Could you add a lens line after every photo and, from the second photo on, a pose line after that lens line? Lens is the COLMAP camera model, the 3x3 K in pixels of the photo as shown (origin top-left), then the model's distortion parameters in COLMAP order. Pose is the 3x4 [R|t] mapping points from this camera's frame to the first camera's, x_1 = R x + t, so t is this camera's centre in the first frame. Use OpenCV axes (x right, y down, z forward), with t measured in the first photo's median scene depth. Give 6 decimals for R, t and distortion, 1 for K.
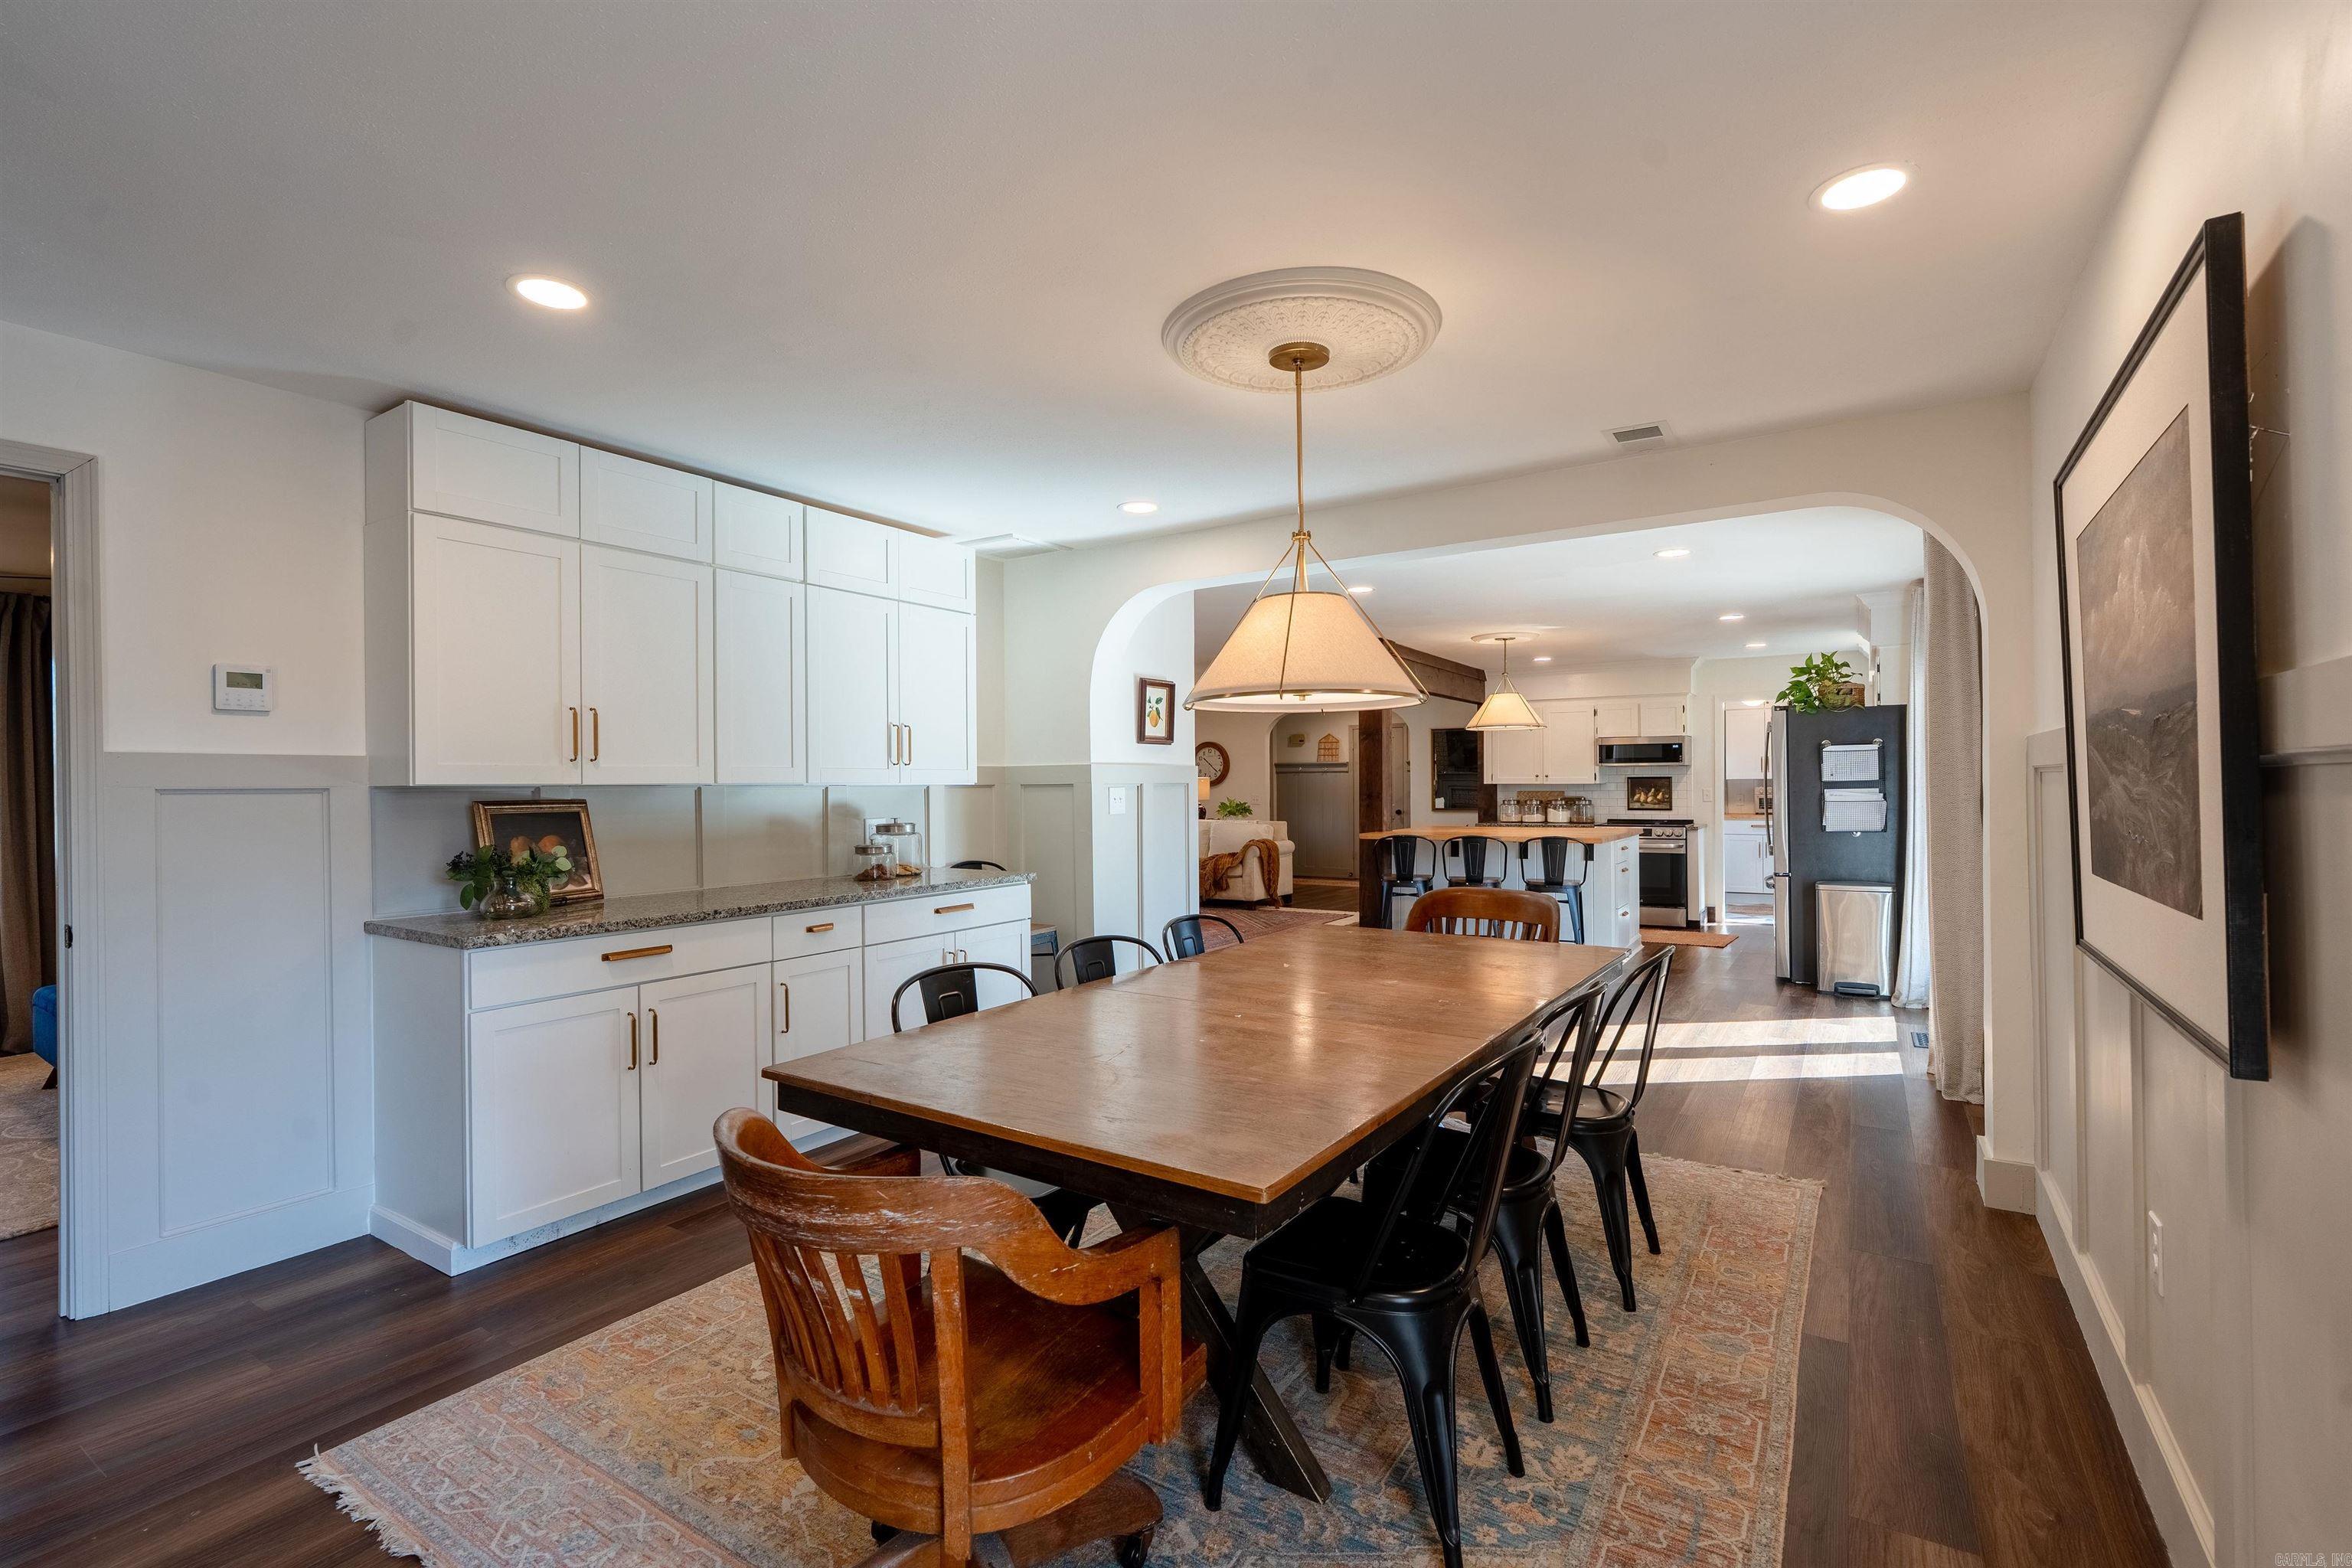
lens RADIAL K [[1051.0, 0, 1177.0], [0, 1051.0, 779.7], [0, 0, 1]] dist [-0.006206, 0.002430]
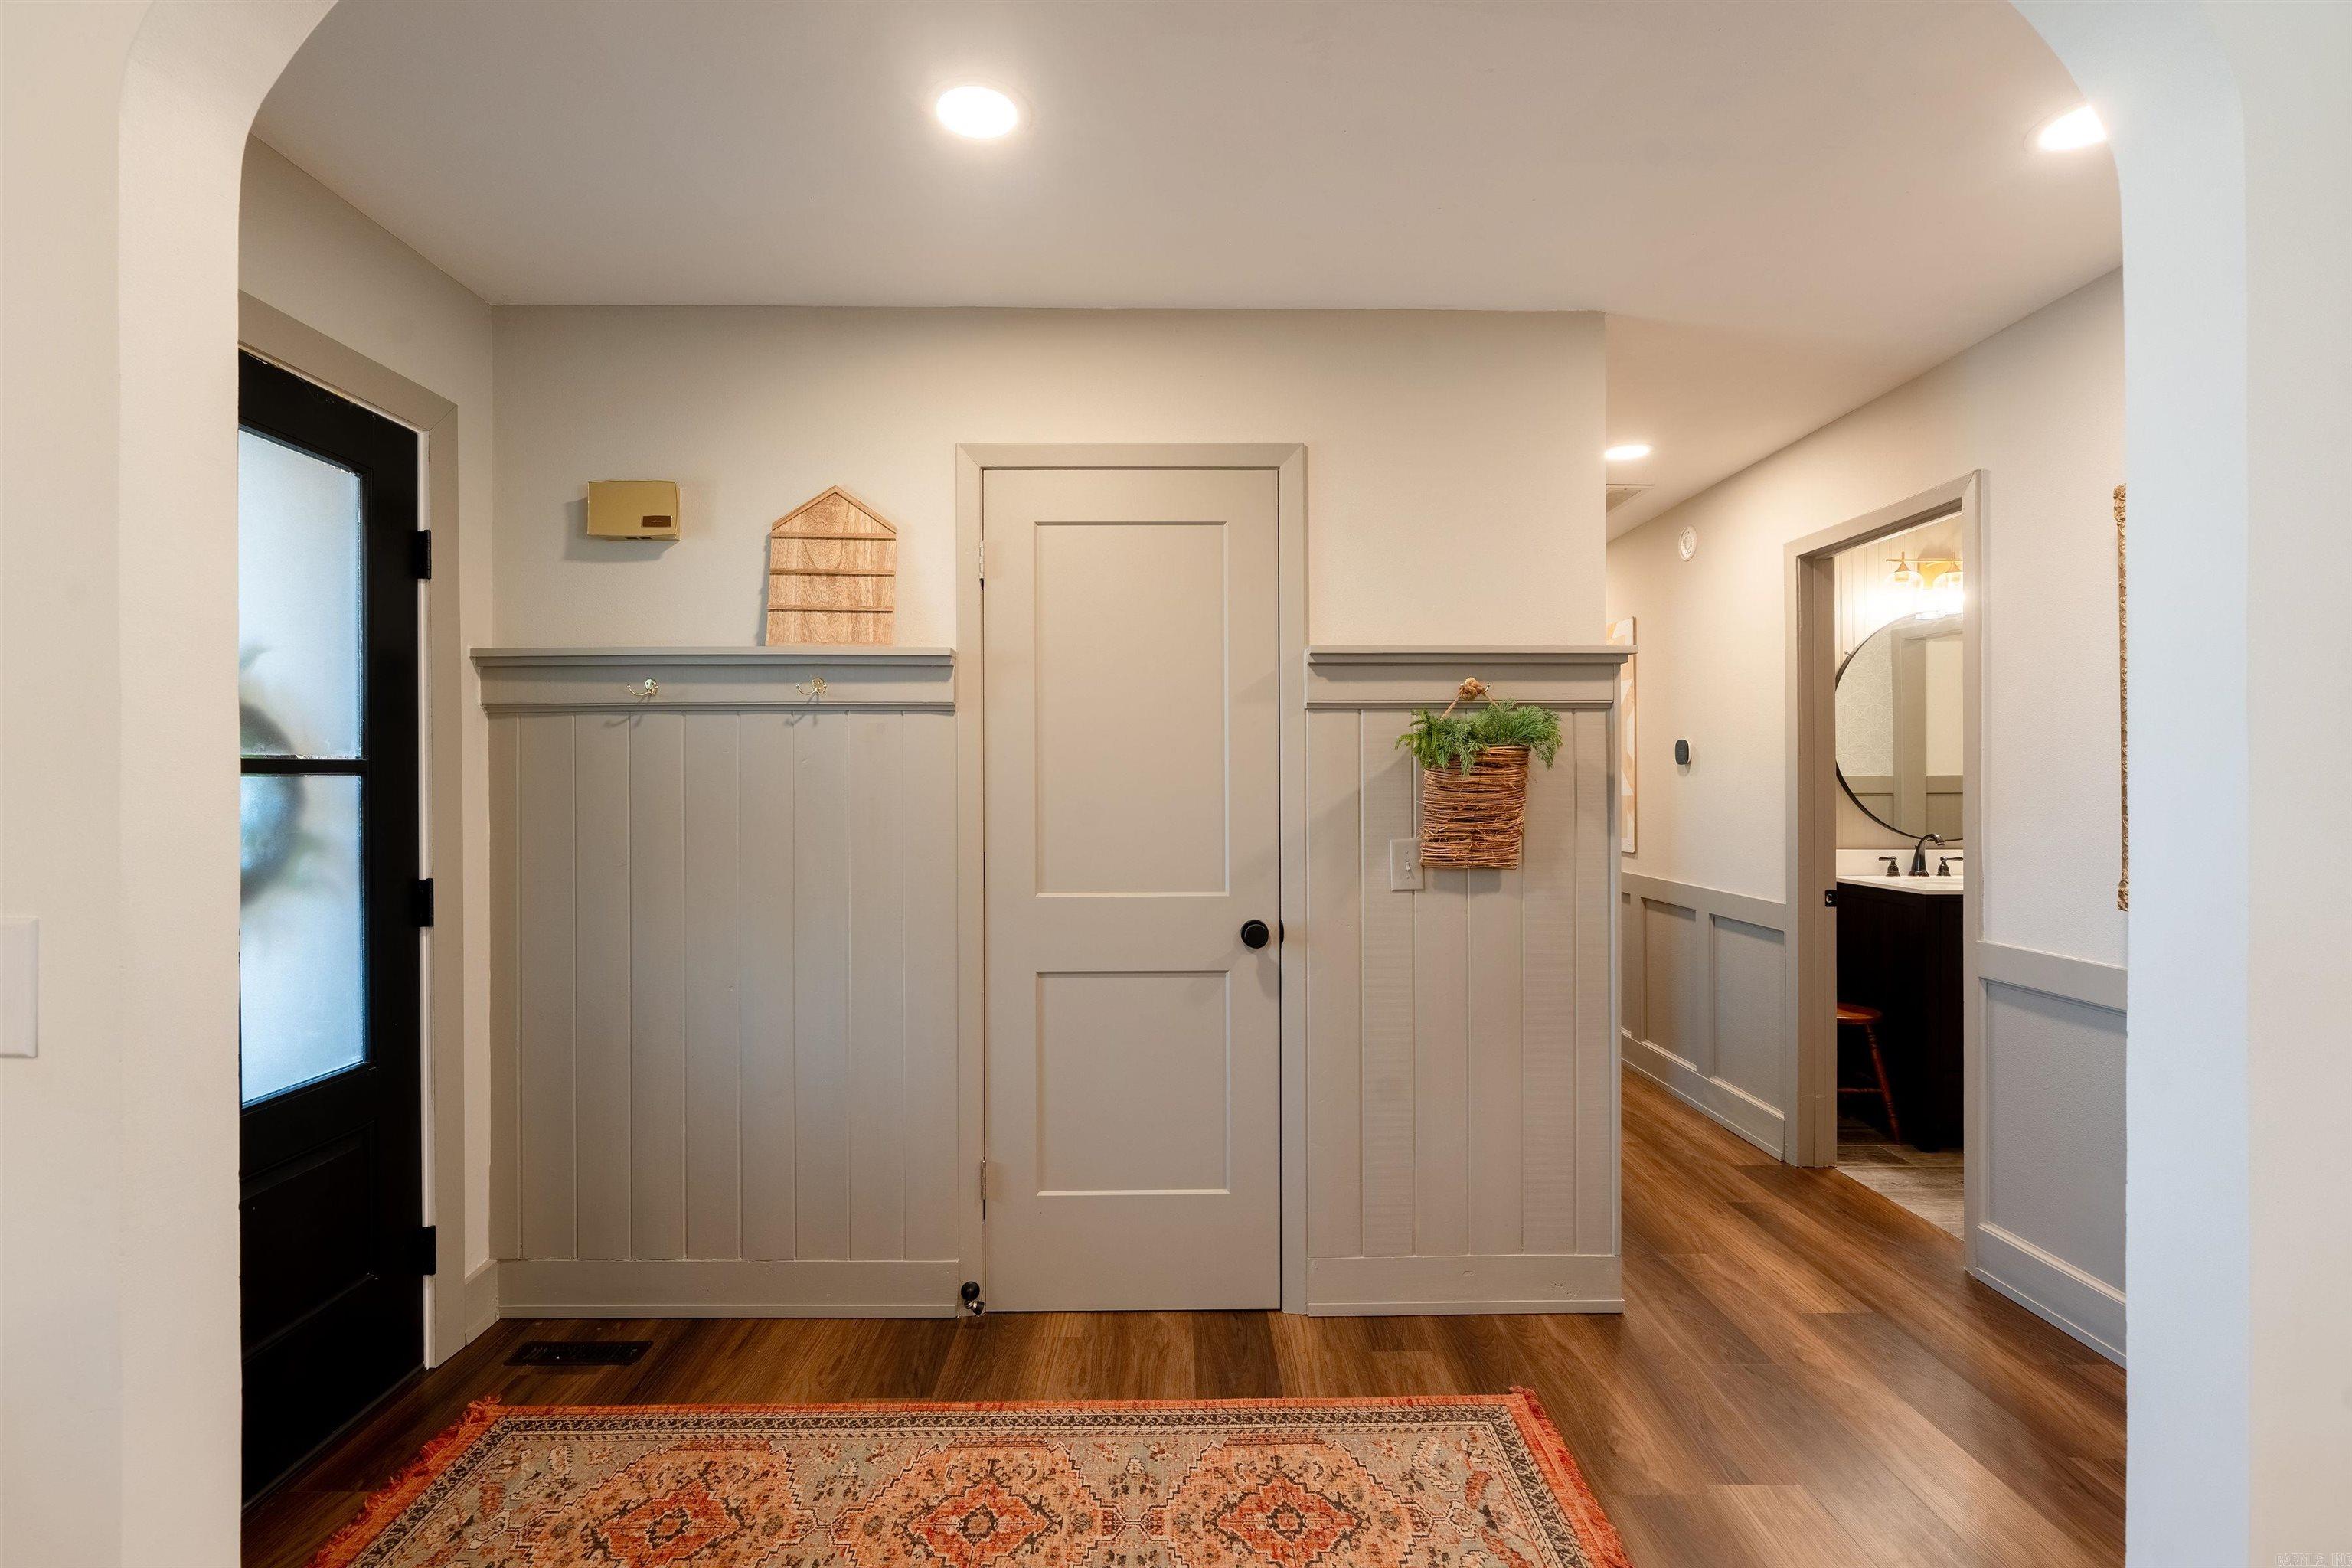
lens RADIAL K [[1051.0, 0, 1142.1], [0, 1051.0, 771.4], [0, 0, 1]] dist [-0.006206, 0.002430]
pose [[0.825276, 0.006047, 0.564697, 0.127624], [-0.007429, 0.999972, 0.000149, 0.004101], [-0.564681, -0.004318, 0.825298, 1.184239]]
